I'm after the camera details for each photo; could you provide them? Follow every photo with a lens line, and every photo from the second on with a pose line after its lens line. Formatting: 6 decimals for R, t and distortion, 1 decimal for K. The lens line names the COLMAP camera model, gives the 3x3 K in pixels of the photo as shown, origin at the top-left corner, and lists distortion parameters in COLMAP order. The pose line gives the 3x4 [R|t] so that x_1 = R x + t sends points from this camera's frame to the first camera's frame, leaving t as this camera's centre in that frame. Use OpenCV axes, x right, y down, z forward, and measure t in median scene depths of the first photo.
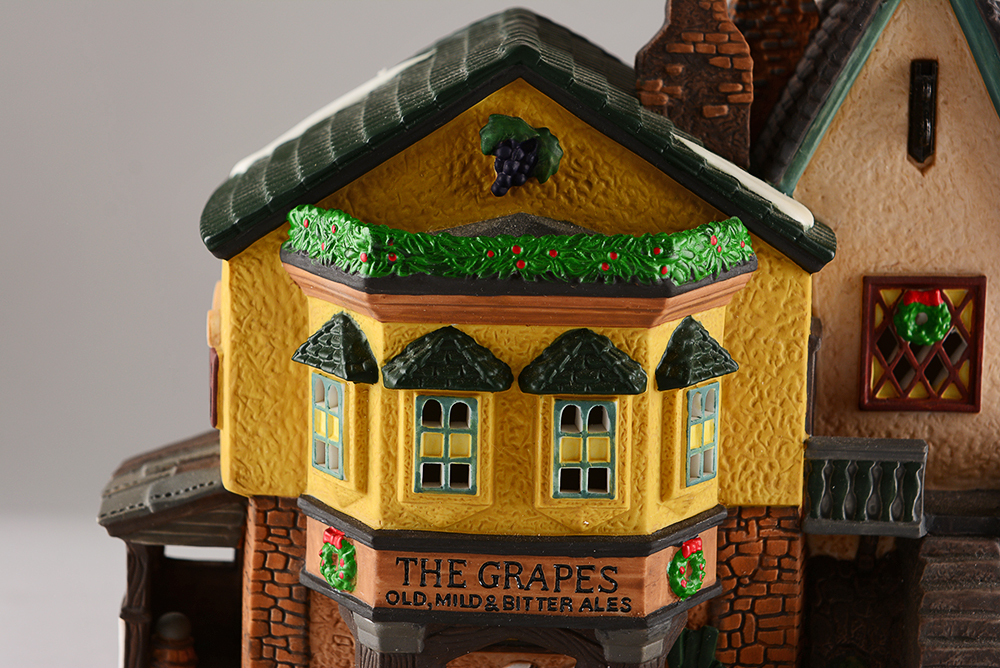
lens RADIAL K [[2755.3, 0, 500.0], [0, 2755.3, 334.0], [0, 0, 1]] dist [0.118221, 0.315426]
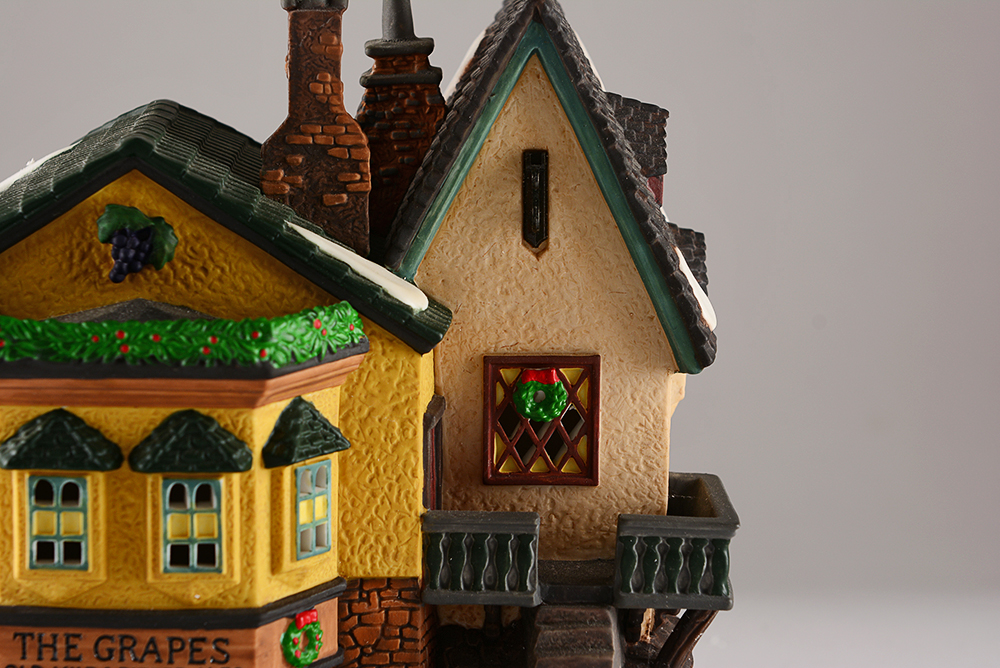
lens RADIAL K [[2755.3, 0, 500.0], [0, 2755.3, 334.0], [0, 0, 1]] dist [0.118221, 0.315426]
pose [[0.999699, -0.007472, 0.023373, 0.117146], [0.008045, 0.999668, -0.024482, -0.003855], [-0.023182, 0.024663, 0.999427, -0.043921]]
